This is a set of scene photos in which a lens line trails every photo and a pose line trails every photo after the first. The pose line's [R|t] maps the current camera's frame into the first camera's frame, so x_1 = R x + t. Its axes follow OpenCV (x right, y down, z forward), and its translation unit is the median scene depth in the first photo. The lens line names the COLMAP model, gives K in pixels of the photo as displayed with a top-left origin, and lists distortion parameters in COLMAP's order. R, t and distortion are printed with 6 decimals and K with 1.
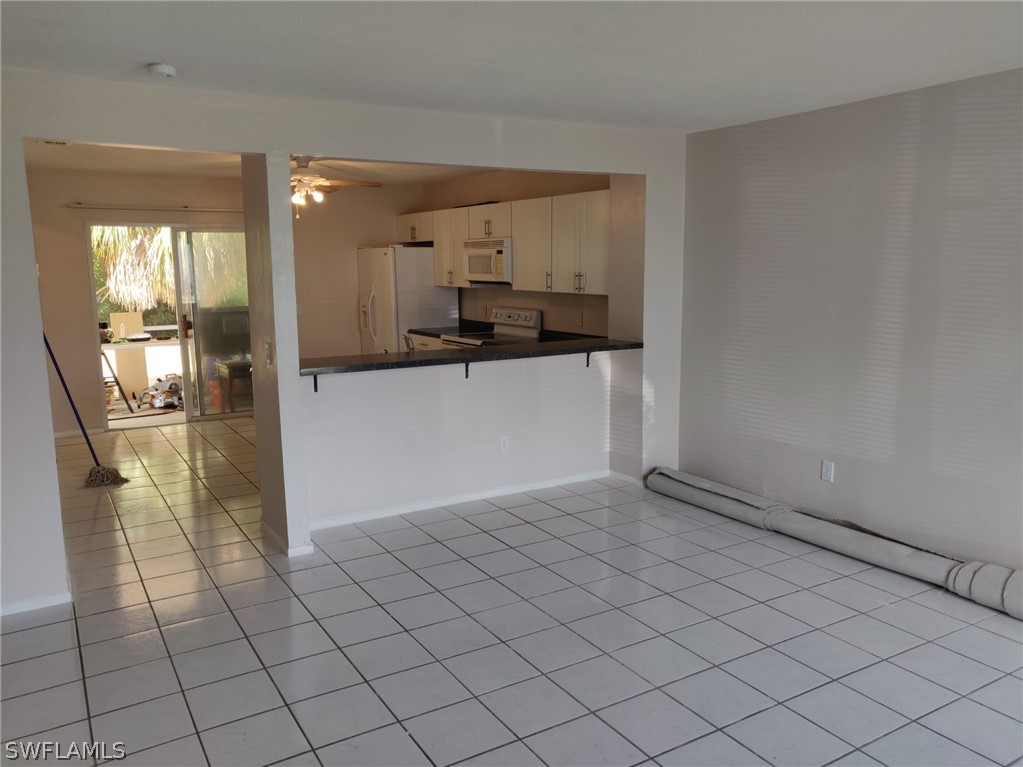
lens RADIAL K [[787.4, 0, 511.5], [0, 787.4, 383.5], [0, 0, 1]] dist [0.005494, 0.001086]
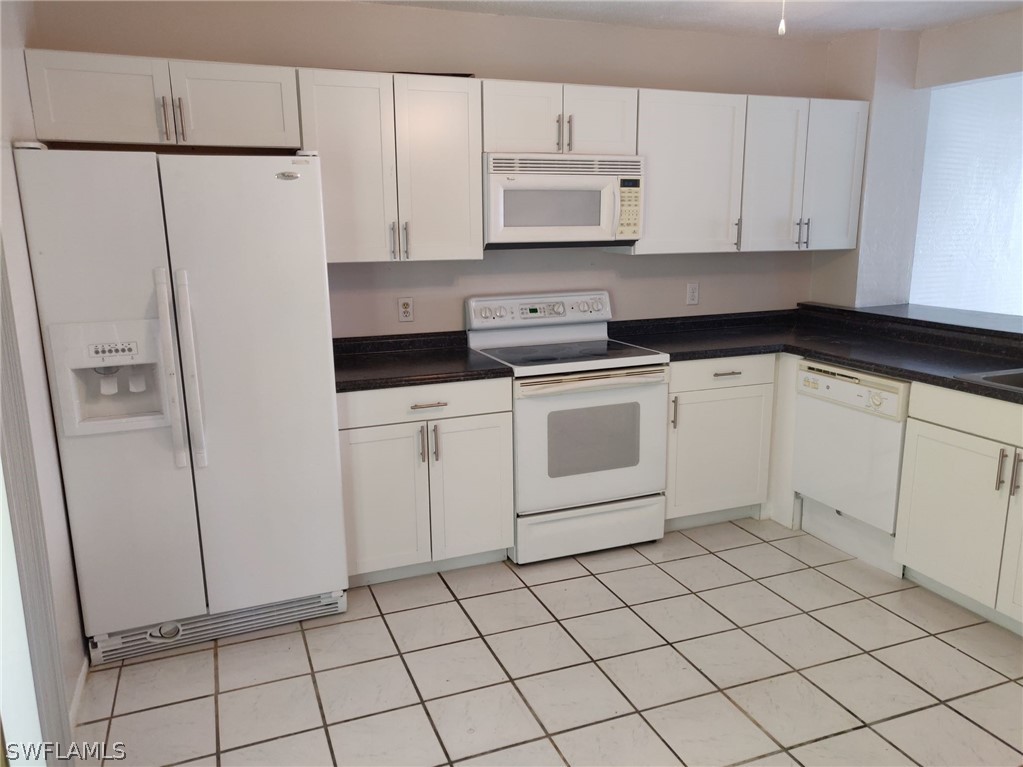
lens RADIAL K [[787.4, 0, 511.5], [0, 787.4, 383.5], [0, 0, 1]] dist [0.005494, 0.001086]
pose [[0.173550, -0.200995, 0.964096, -0.544149], [0.158165, 0.971933, 0.174157, -0.137203], [-0.972041, 0.122261, 0.200469, 0.959824]]
